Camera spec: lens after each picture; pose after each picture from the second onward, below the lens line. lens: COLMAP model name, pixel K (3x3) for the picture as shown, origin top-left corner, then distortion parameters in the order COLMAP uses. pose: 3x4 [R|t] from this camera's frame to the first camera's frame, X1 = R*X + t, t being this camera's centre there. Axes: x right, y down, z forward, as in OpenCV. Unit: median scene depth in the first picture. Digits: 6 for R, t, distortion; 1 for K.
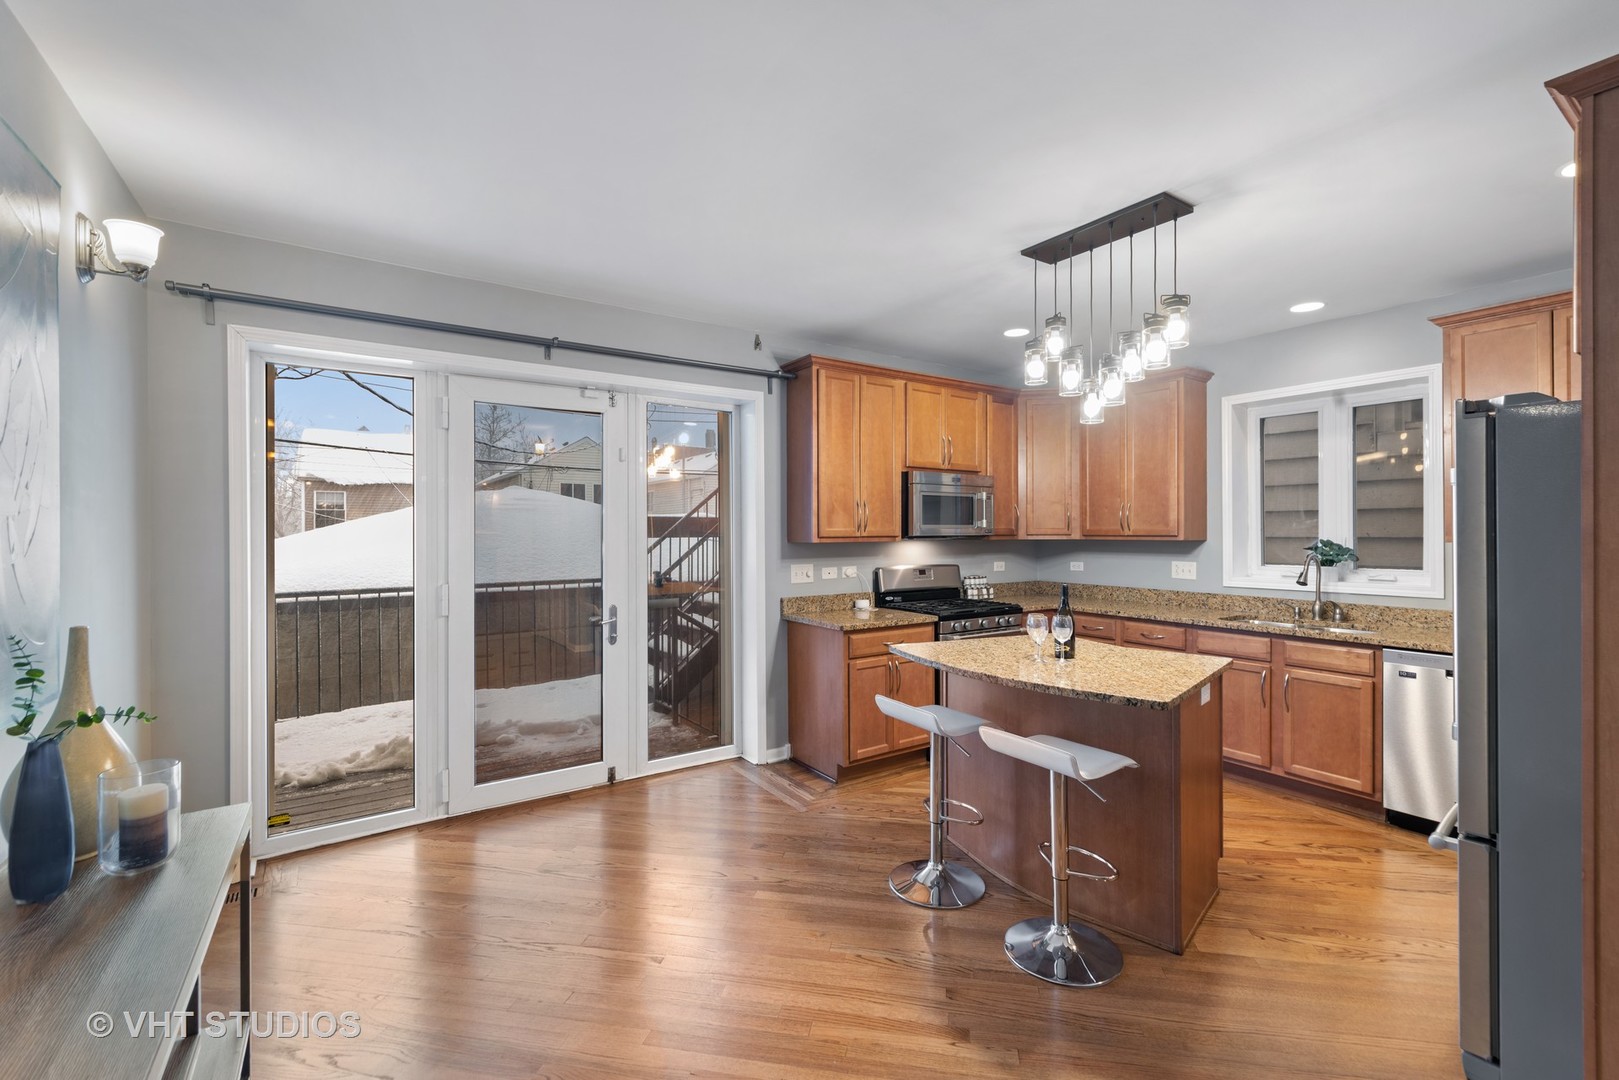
lens RADIAL K [[687.6, 0, 823.3], [0, 687.6, 540.5], [0, 0, 1]] dist [0.004016, 0.002032]
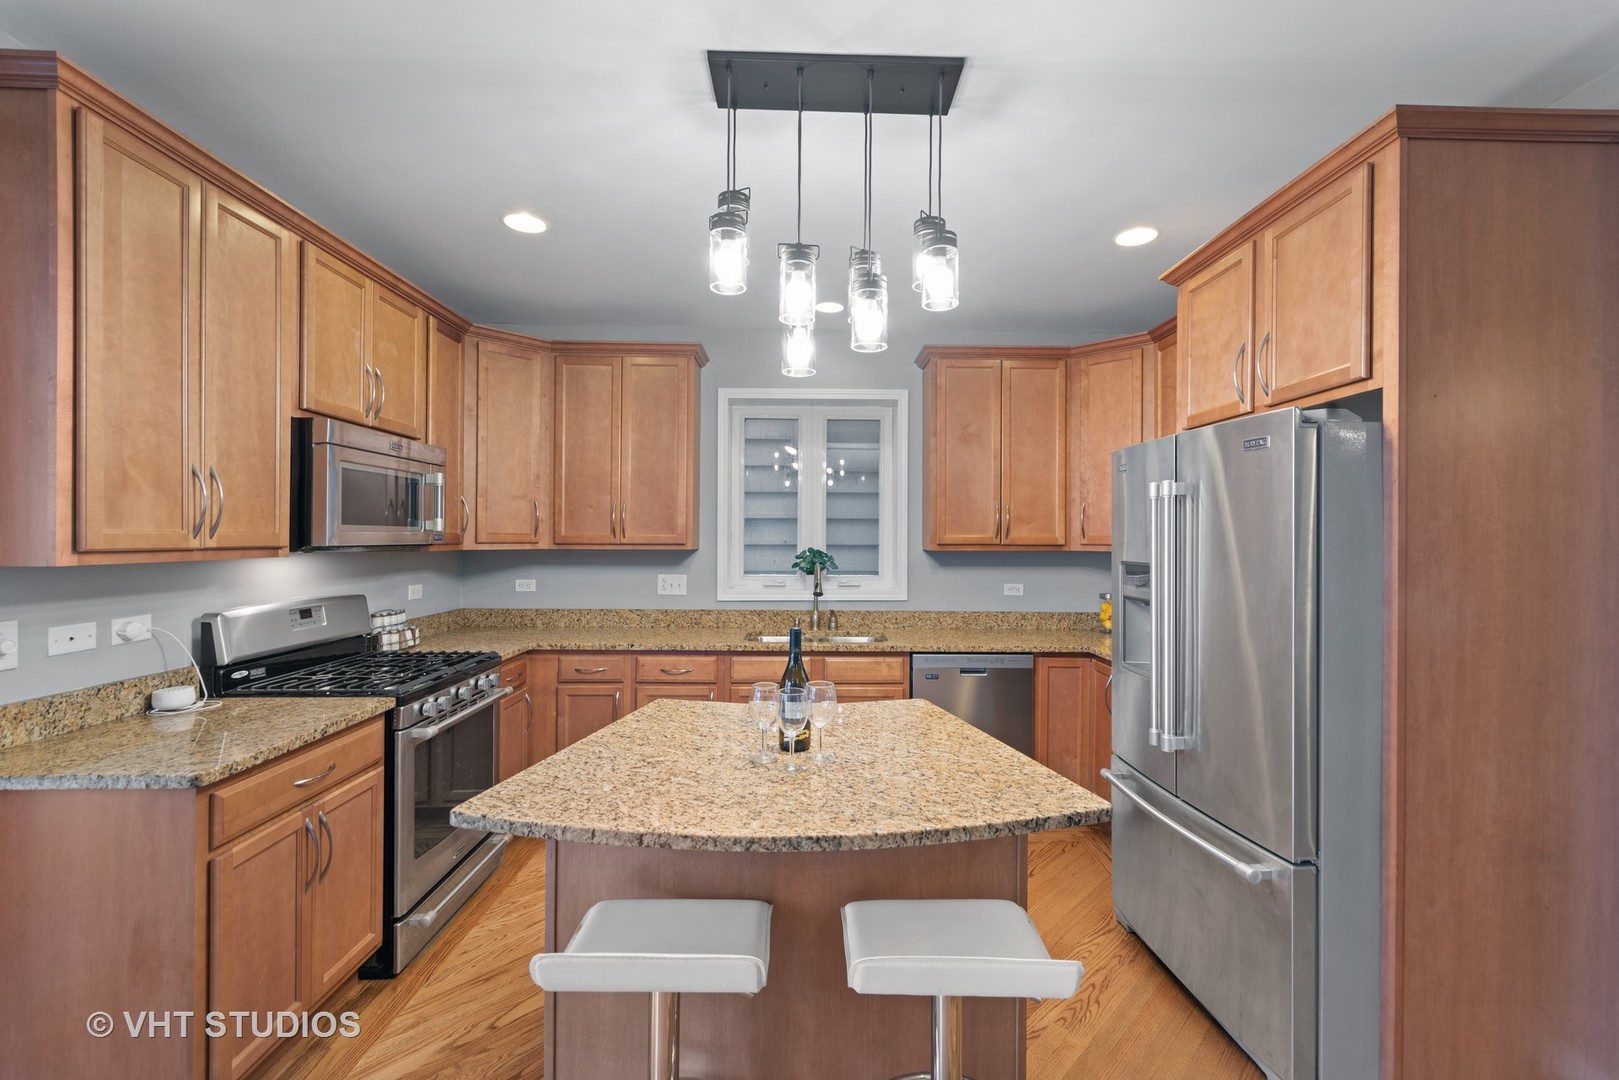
lens RADIAL K [[687.6, 0, 815.4], [0, 687.6, 537.7], [0, 0, 1]] dist [0.004016, 0.002032]
pose [[0.546823, 0.005195, 0.837232, -0.095796], [0.004065, 0.999952, -0.008860, -0.006897], [-0.837238, 0.008248, 0.546776, 0.411521]]
